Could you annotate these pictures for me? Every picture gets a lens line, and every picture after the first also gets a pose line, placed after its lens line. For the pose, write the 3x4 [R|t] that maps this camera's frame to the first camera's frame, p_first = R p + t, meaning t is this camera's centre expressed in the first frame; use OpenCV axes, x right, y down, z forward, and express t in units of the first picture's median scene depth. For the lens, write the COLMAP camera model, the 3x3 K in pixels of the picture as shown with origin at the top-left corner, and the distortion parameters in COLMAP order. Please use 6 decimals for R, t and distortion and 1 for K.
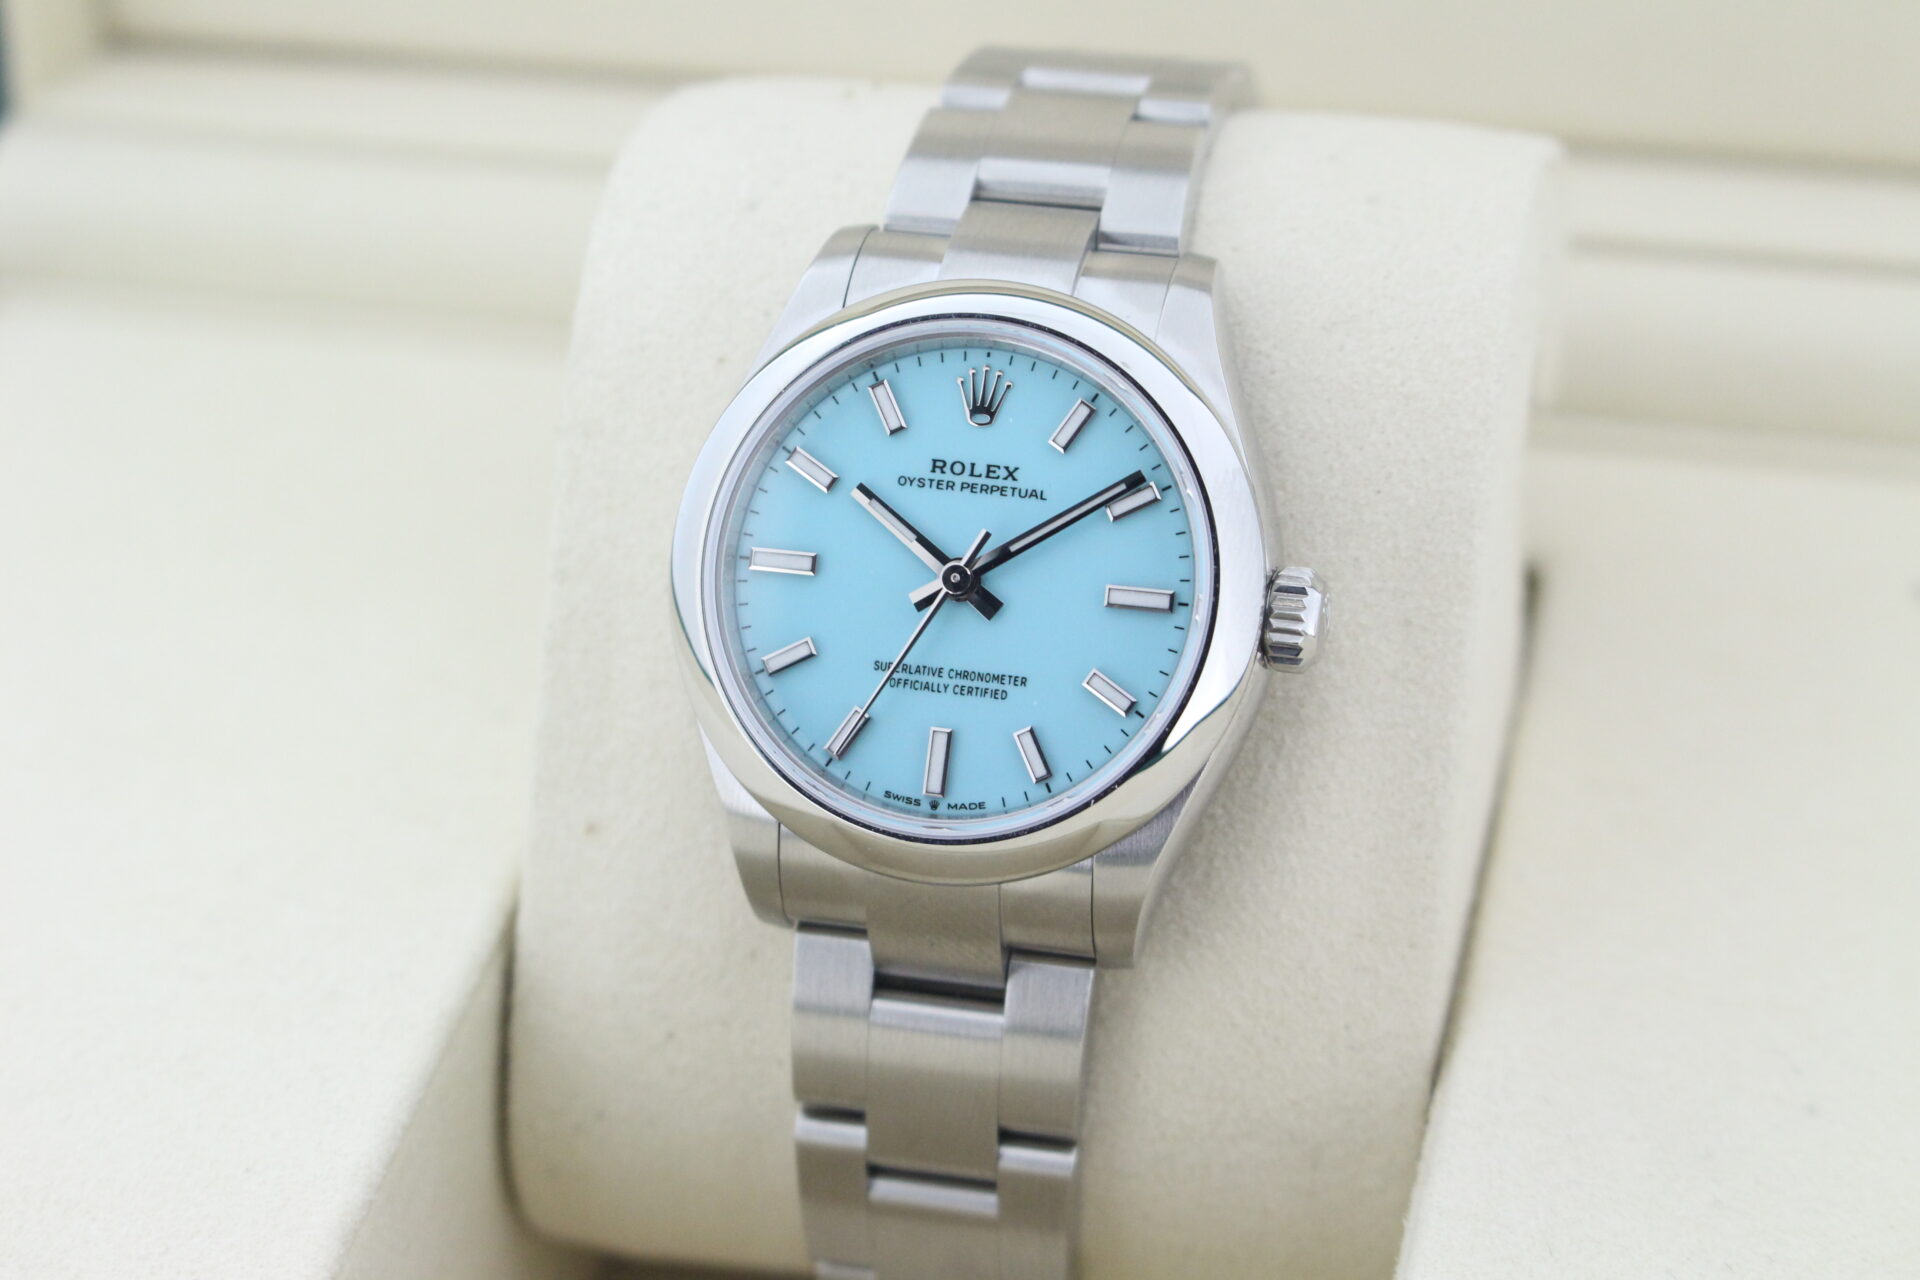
lens RADIAL K [[4424.9, 0, 960.0], [0, 4424.9, 640.0], [0, 0, 1]] dist [0.075211, 0.341453]
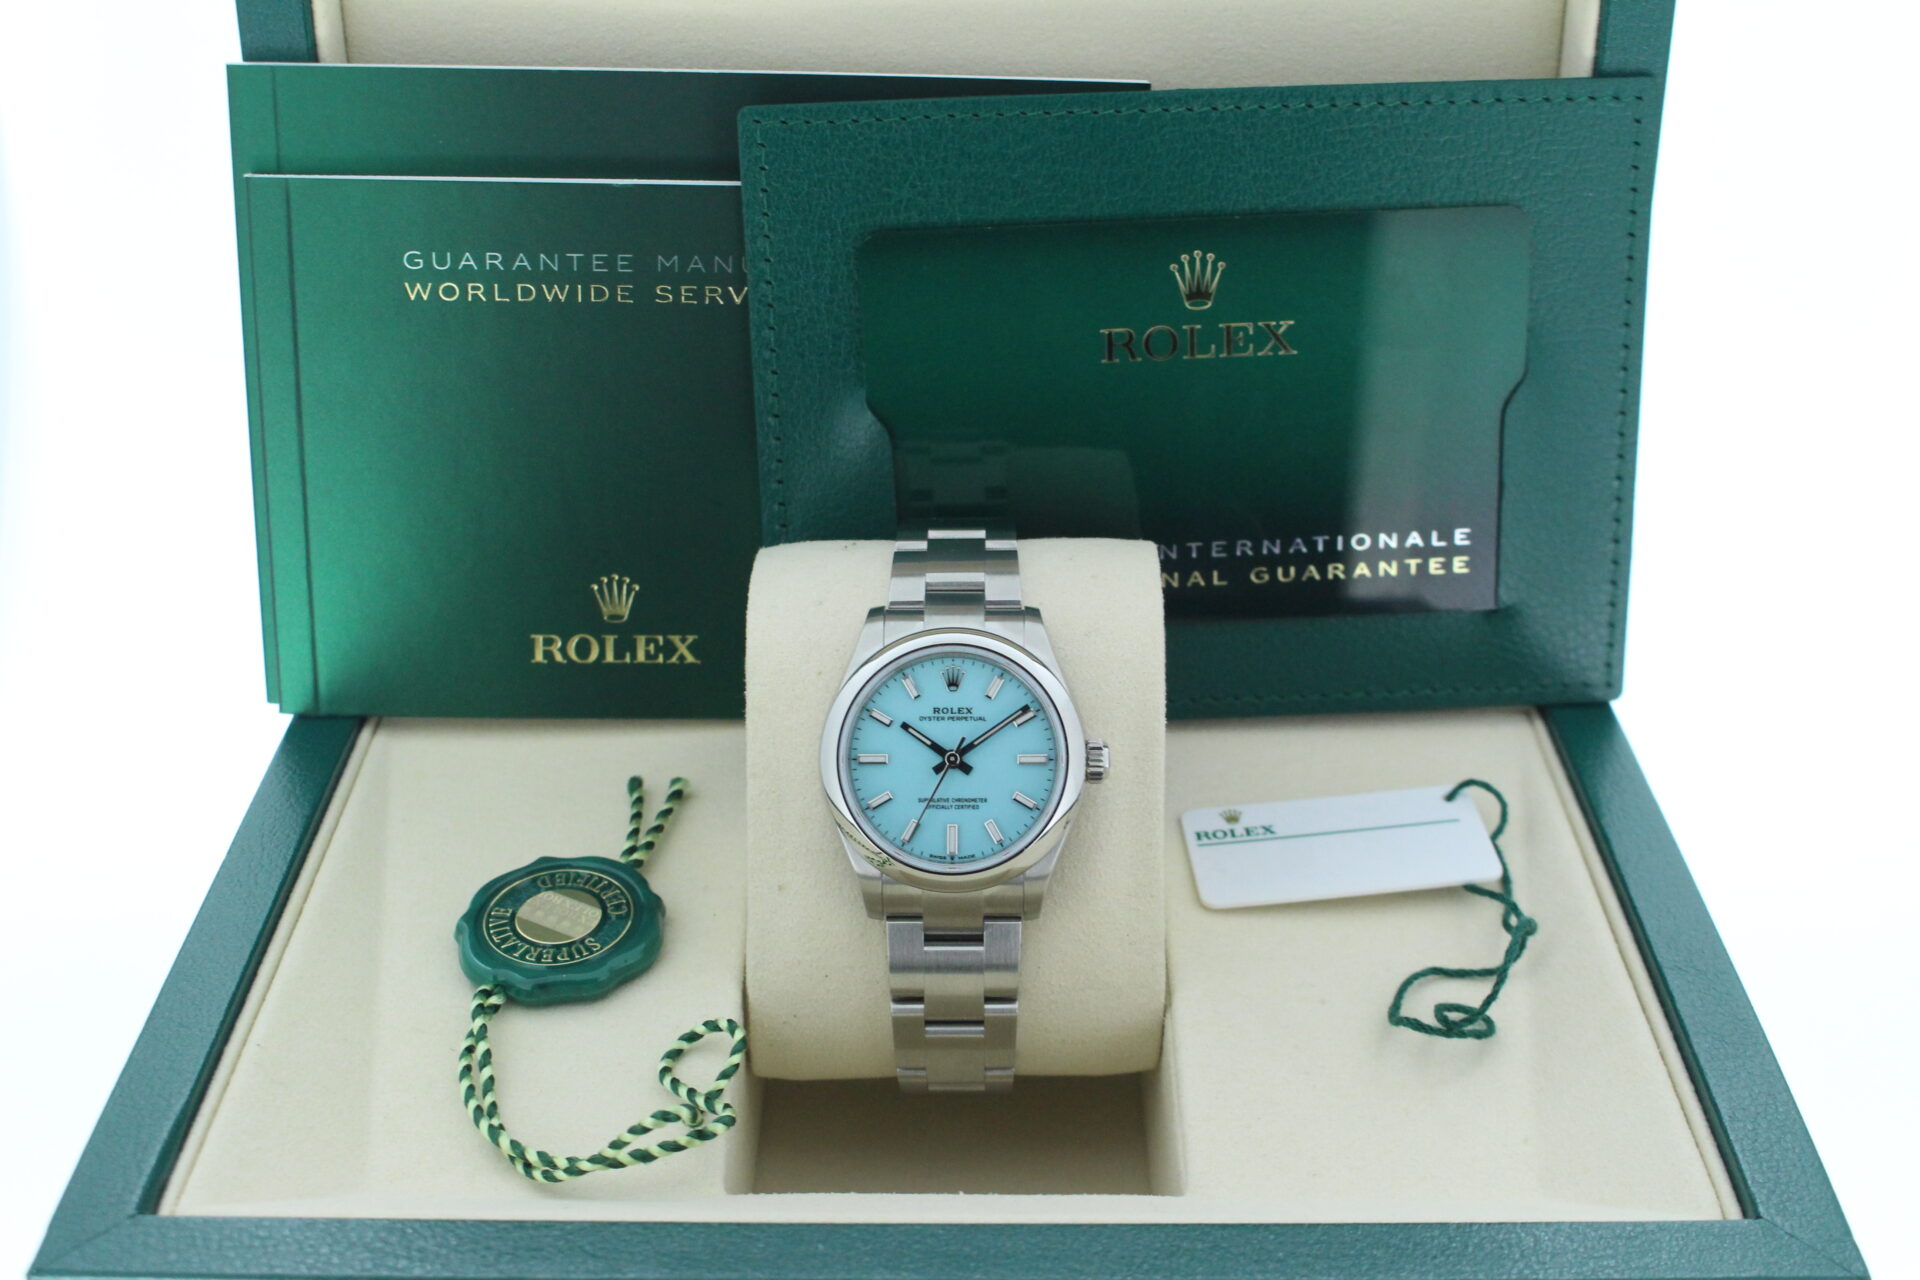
lens RADIAL K [[2582.2, 0, 957.3], [0, 2582.2, 674.5], [0, 0, 1]] dist [-0.020709, -0.005163]
pose [[0.974466, -0.096499, 0.202743, -0.262017], [0.104418, 0.994119, -0.028704, -0.018351], [-0.198781, 0.049141, 0.978811, -0.308438]]
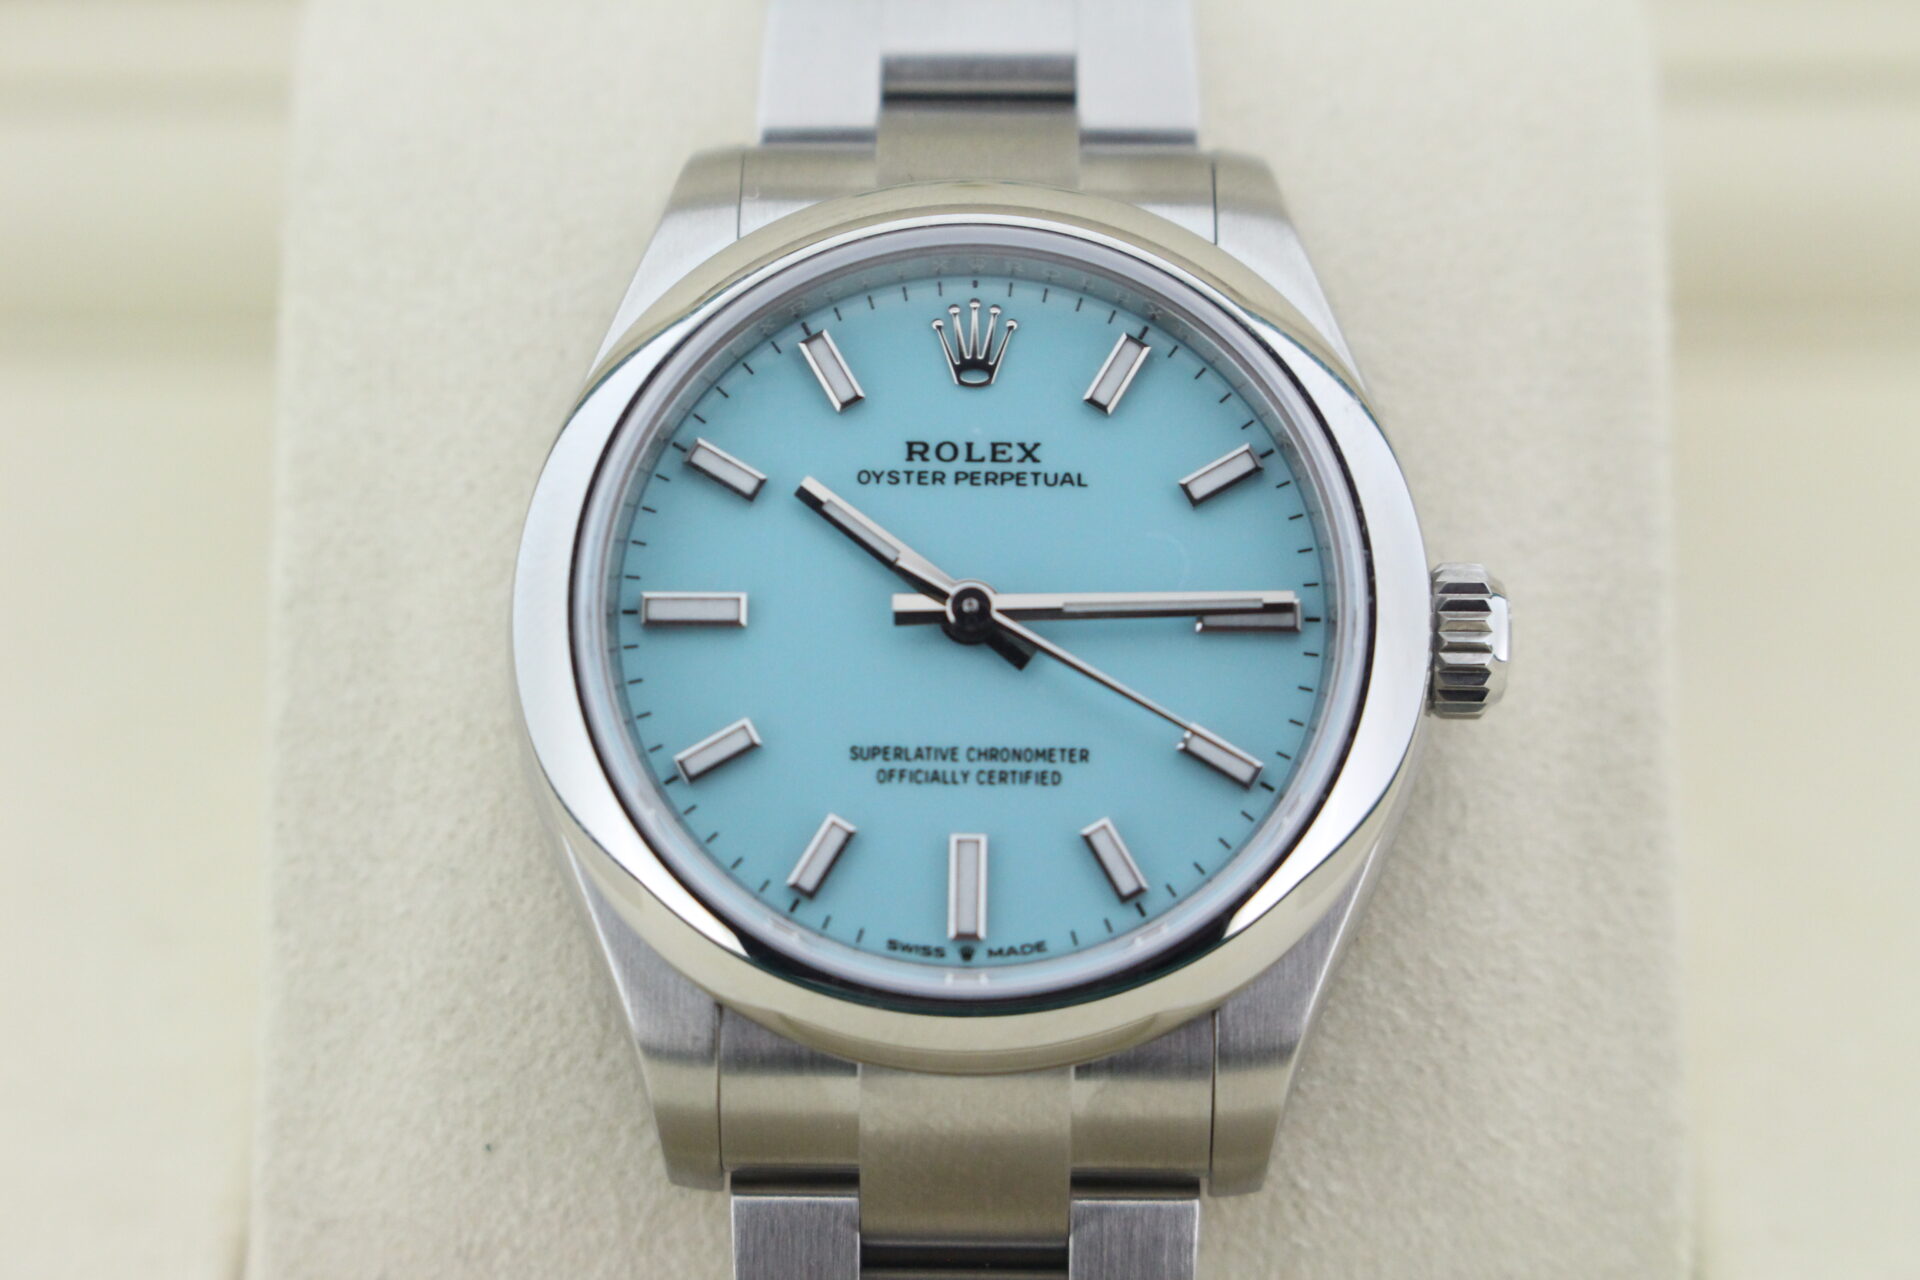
lens RADIAL K [[4743.6, 0, 960.0], [0, 4743.6, 640.0], [0, 0, 1]] dist [0.057327, 0.744925]
pose [[0.973004, -0.059903, 0.222879, -0.158399], [0.093723, 0.985071, -0.144401, 0.091758], [-0.210902, 0.161391, 0.964092, 0.314235]]
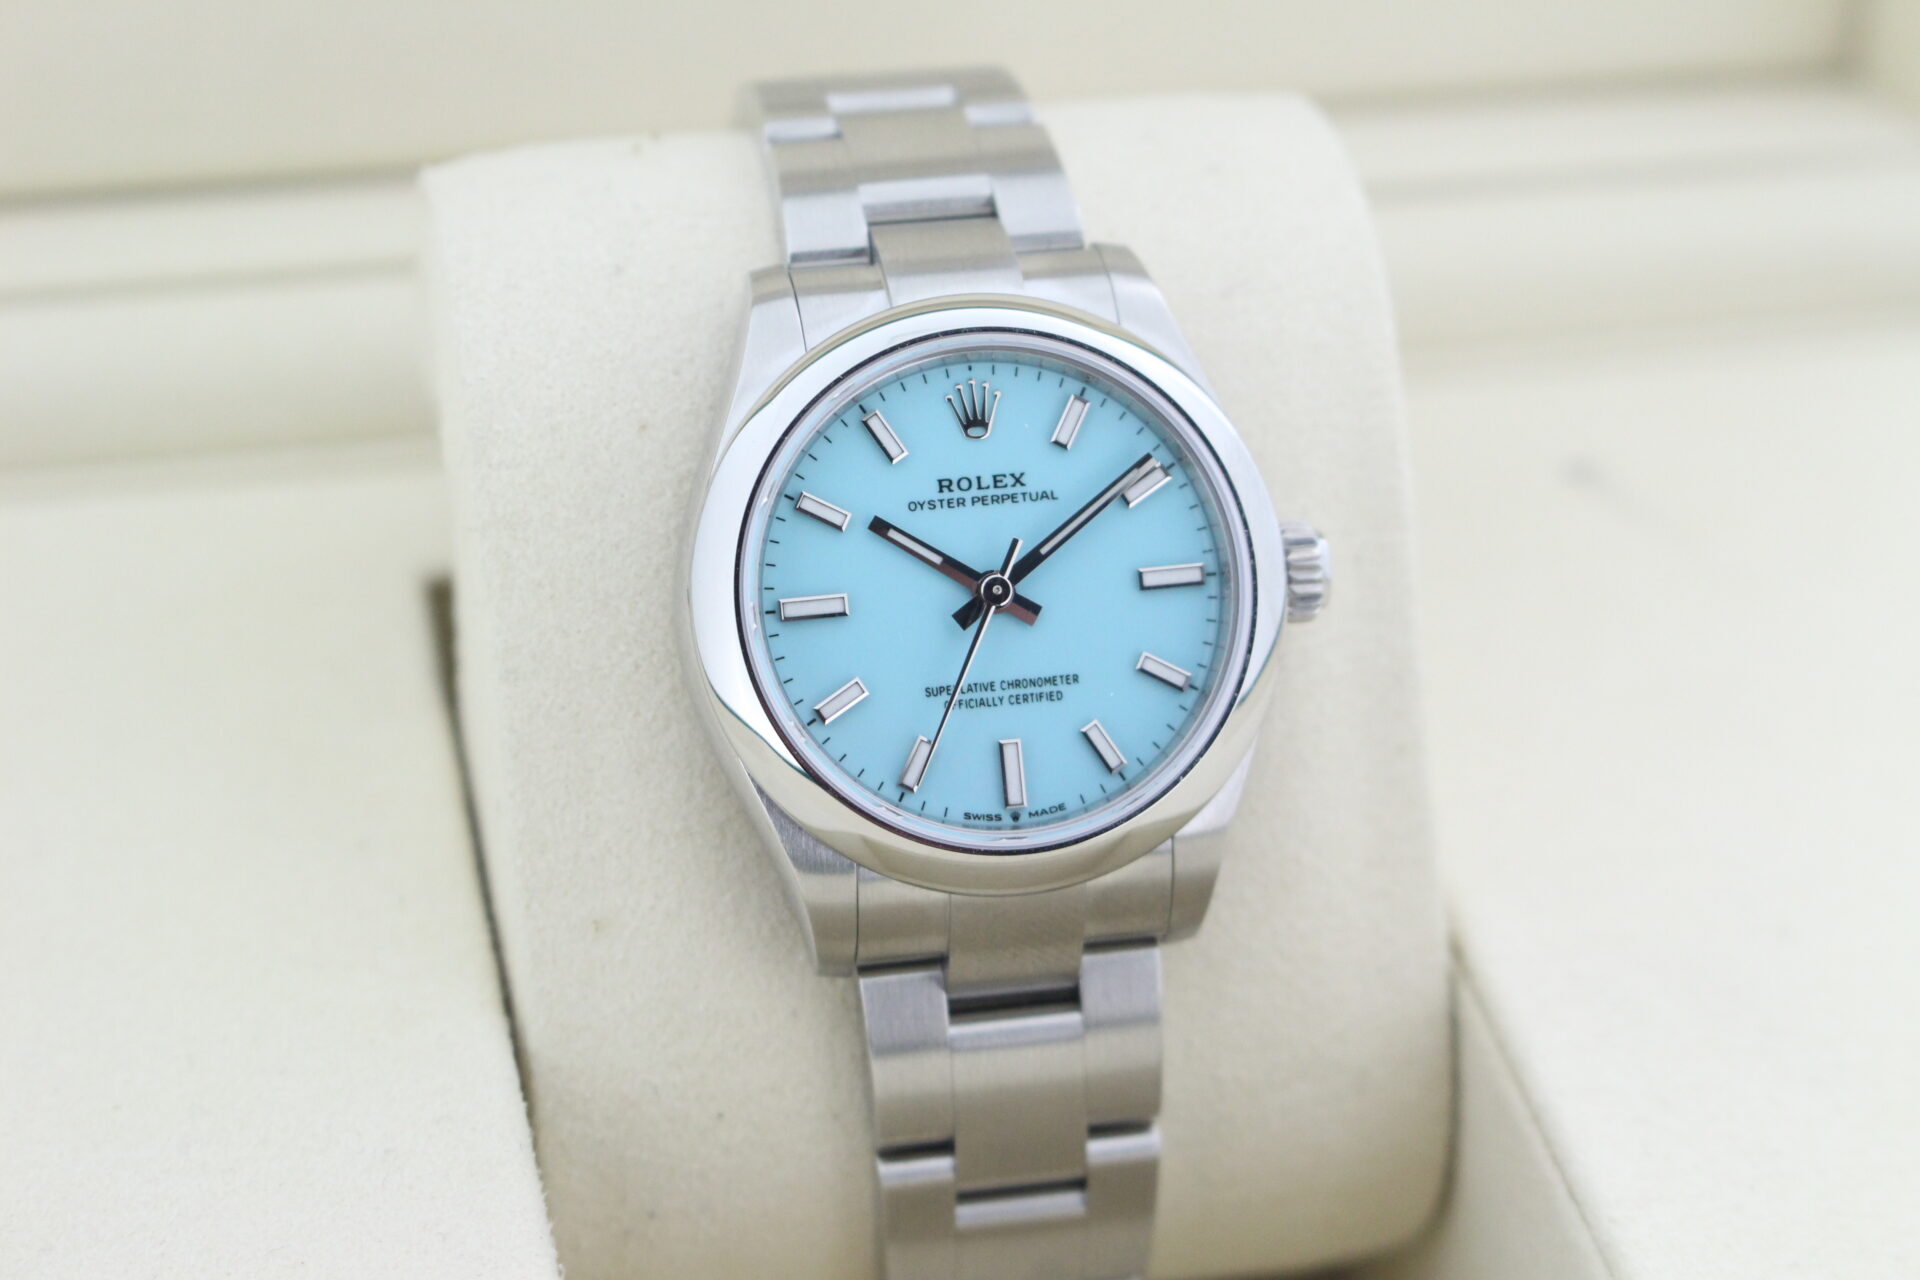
lens RADIAL K [[4424.9, 0, 960.0], [0, 4424.9, 640.0], [0, 0, 1]] dist [0.075211, 0.341453]
pose [[0.904117, -0.184361, 0.385466, -0.392621], [0.190672, 0.981404, 0.022163, -0.026395], [-0.382384, 0.053460, 0.922456, 0.075654]]
